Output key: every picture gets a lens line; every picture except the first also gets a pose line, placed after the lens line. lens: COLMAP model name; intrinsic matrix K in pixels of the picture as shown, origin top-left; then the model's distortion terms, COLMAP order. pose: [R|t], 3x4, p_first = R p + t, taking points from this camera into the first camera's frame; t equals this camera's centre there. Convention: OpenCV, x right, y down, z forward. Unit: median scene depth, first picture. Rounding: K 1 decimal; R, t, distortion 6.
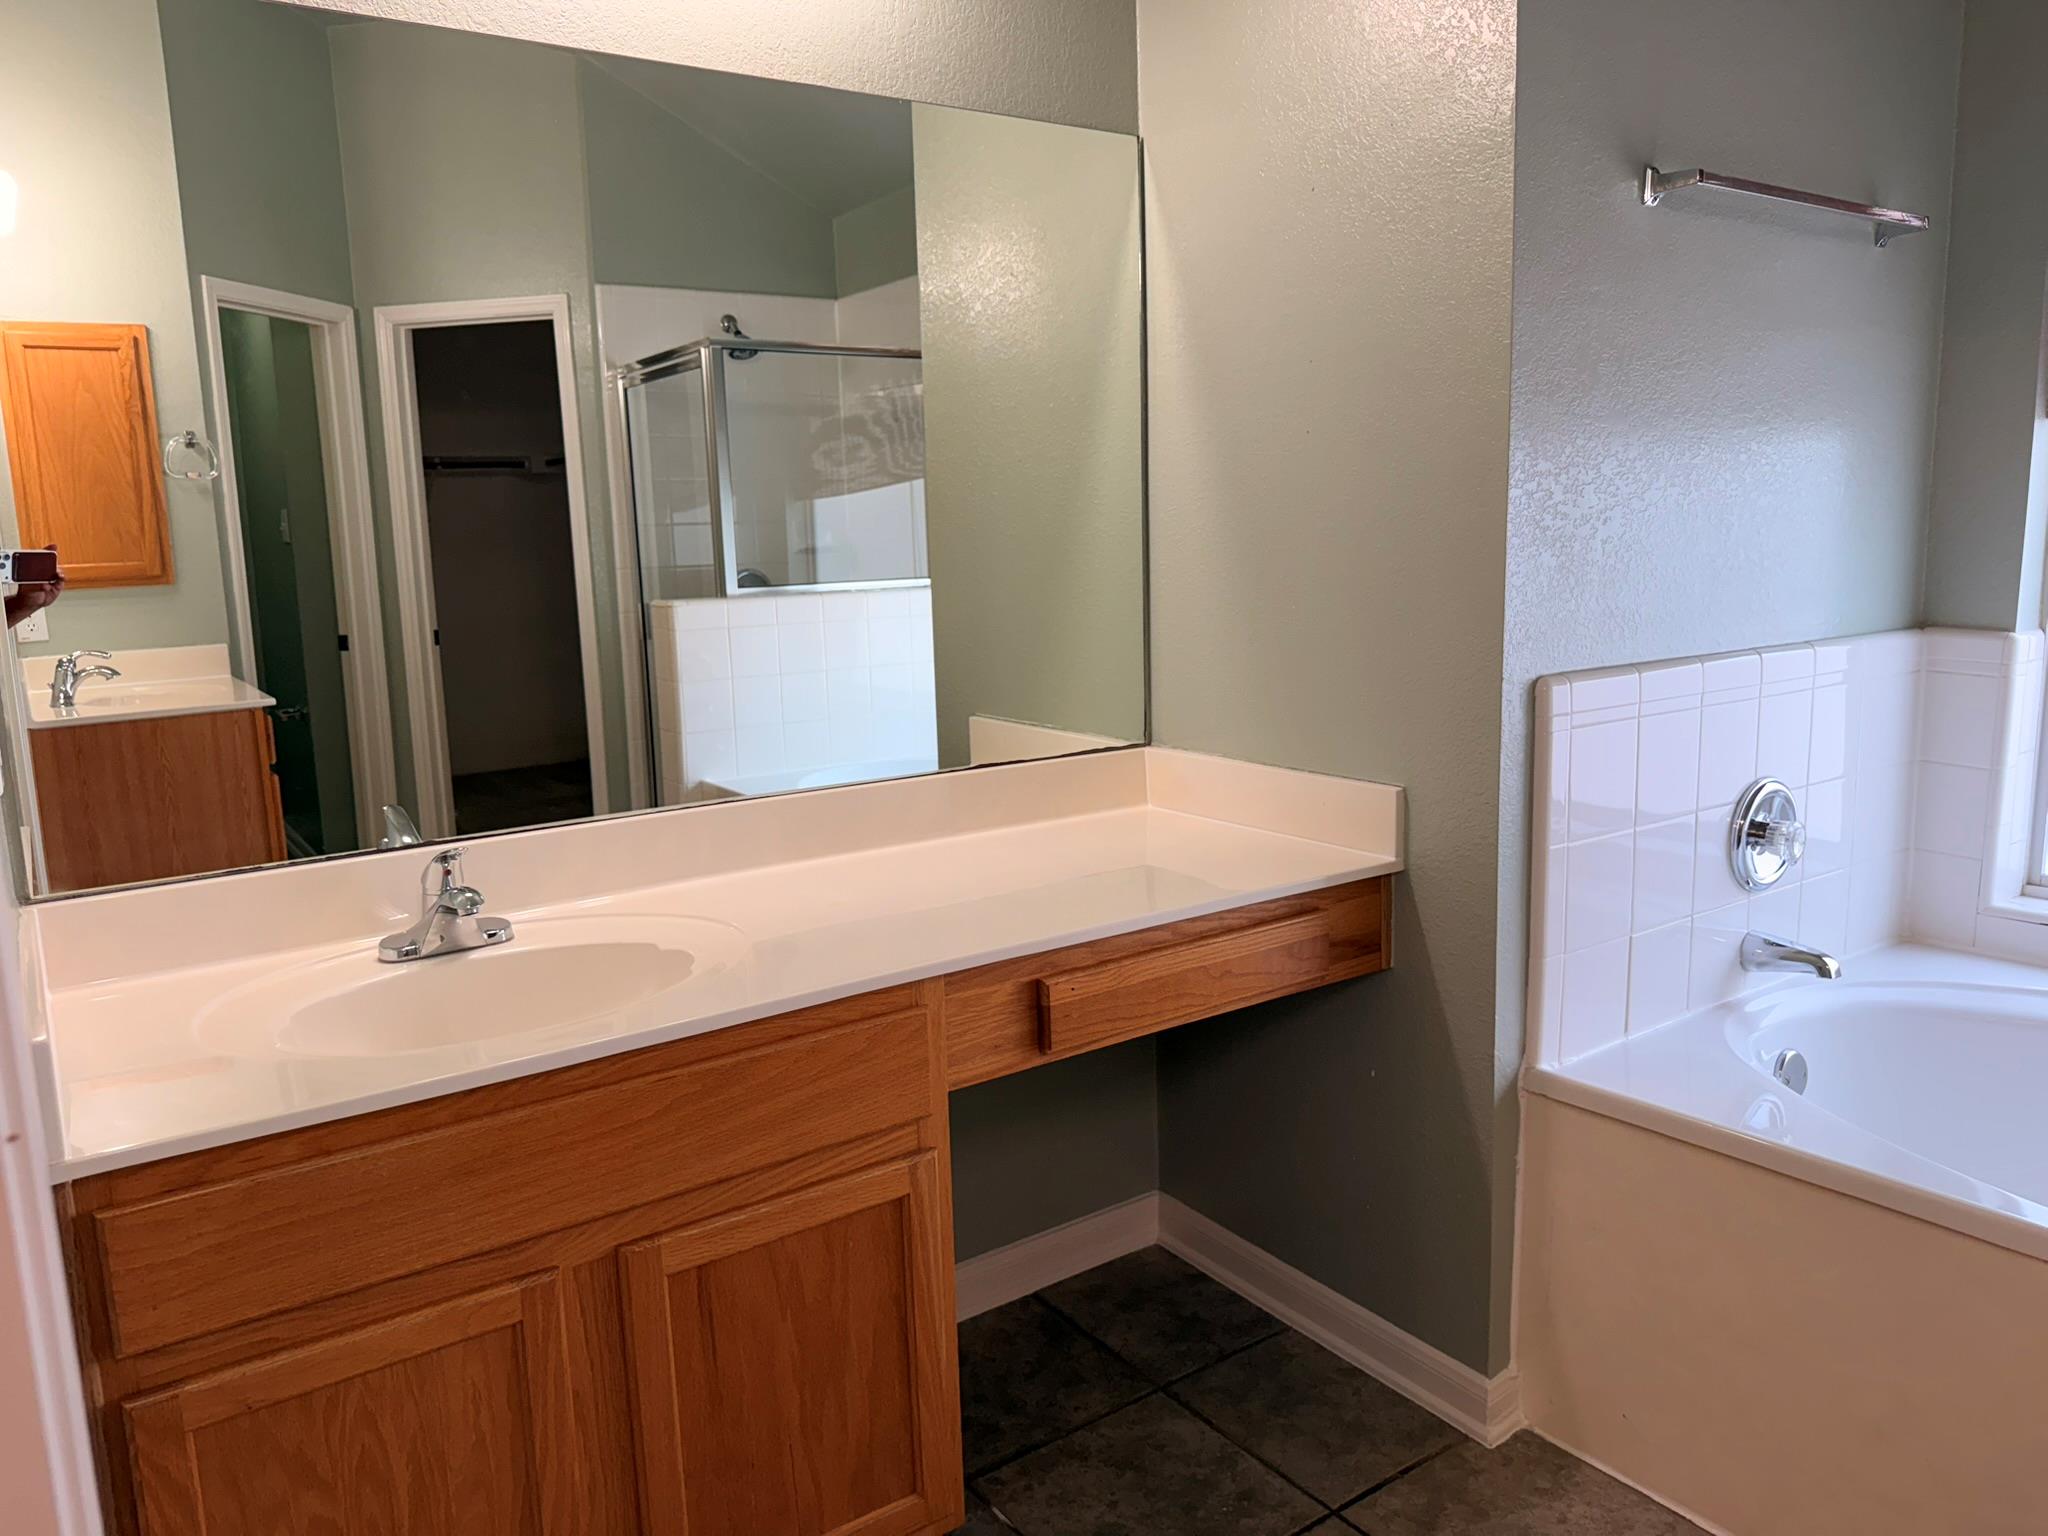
lens RADIAL K [[1427.0, 0, 1030.8], [0, 1427.0, 772.7], [0, 0, 1]] dist [0.115098, -0.198551]
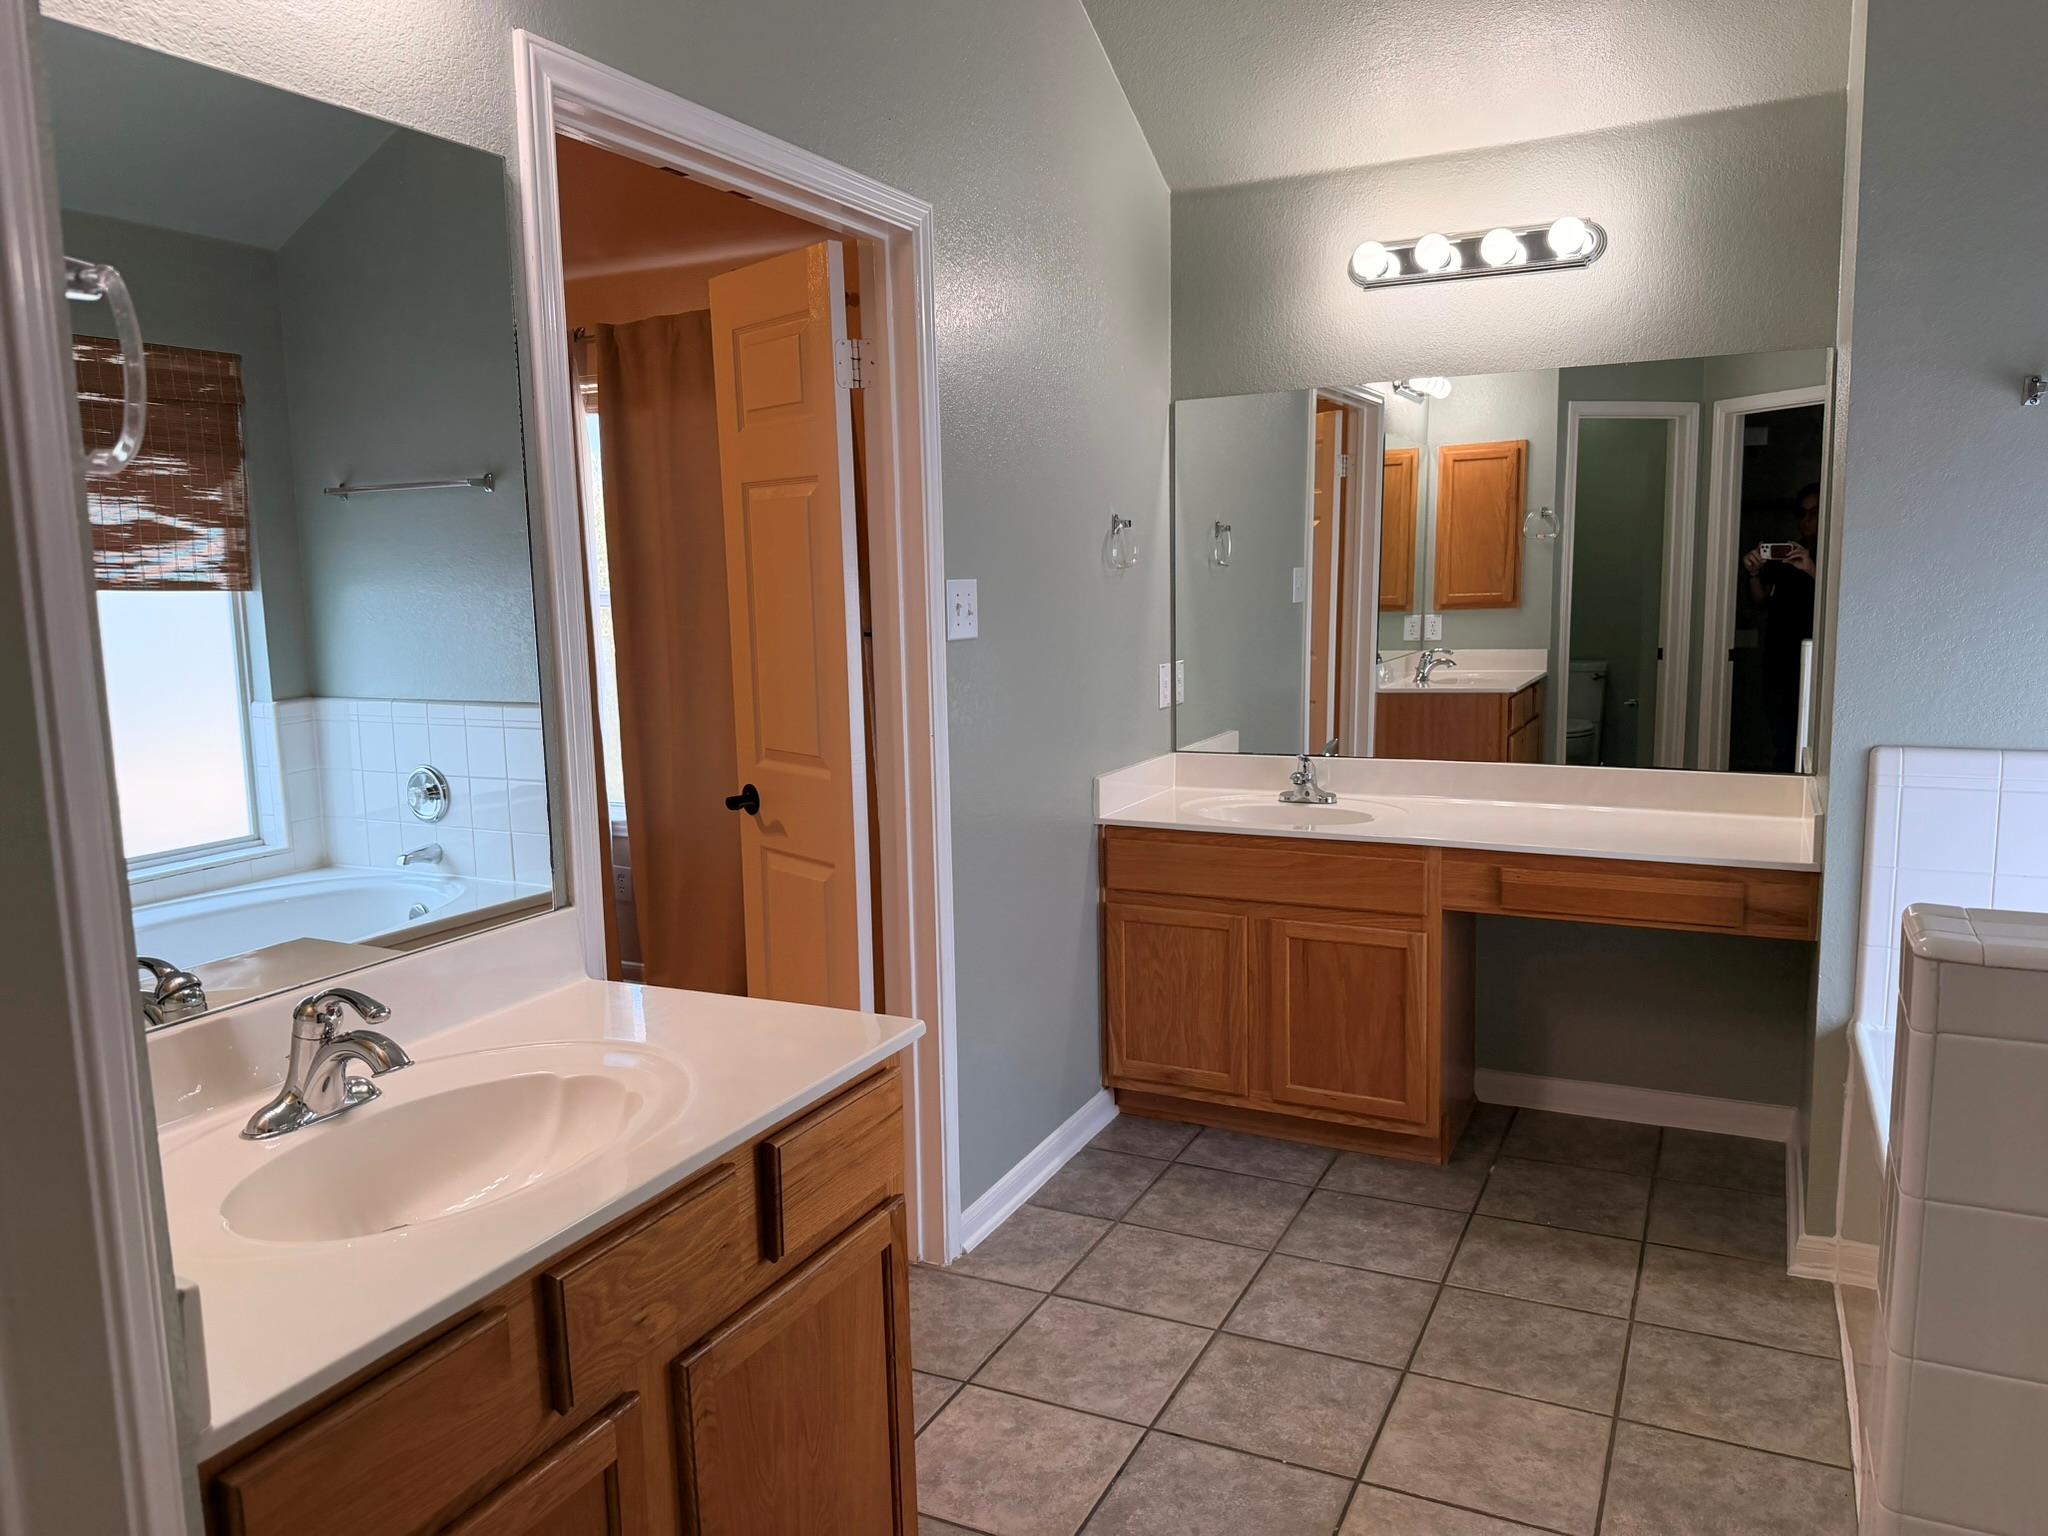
lens RADIAL K [[1427.0, 0, 1030.8], [0, 1427.0, 772.7], [0, 0, 1]] dist [0.115098, -0.198551]
pose [[0.473482, 0.141589, -0.869349, 1.127864], [-0.135496, 0.986955, 0.086947, -0.048943], [0.870319, 0.076626, 0.486490, -0.389226]]
